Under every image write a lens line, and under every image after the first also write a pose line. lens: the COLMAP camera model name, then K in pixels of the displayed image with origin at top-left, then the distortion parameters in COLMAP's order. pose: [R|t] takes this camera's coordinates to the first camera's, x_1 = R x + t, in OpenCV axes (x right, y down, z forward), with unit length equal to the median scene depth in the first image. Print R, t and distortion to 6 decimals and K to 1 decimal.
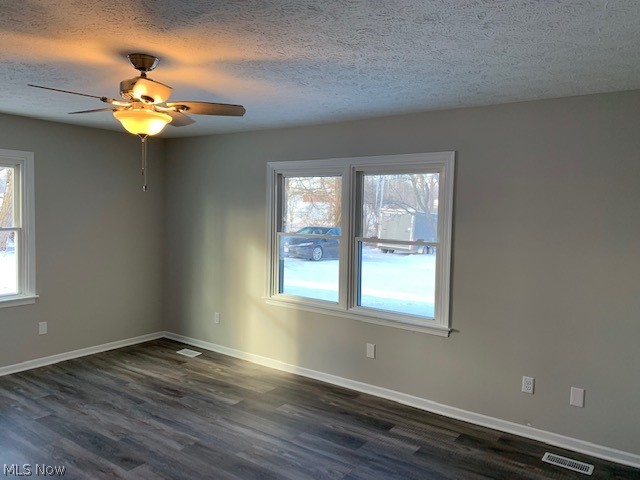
lens RADIAL K [[489.3, 0, 321.9], [0, 489.3, 235.0], [0, 0, 1]] dist [0.031562, -0.026420]
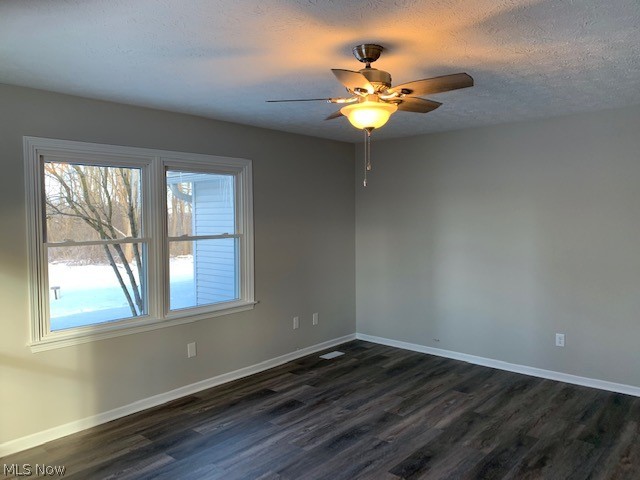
lens RADIAL K [[489.3, 0, 323.8], [0, 489.3, 244.2], [0, 0, 1]] dist [0.031562, -0.026420]
pose [[0.096818, -0.090340, 0.991194, -0.993550], [0.062310, 0.994469, 0.084552, -0.051974], [-0.993350, 0.053575, 0.101912, 0.734160]]
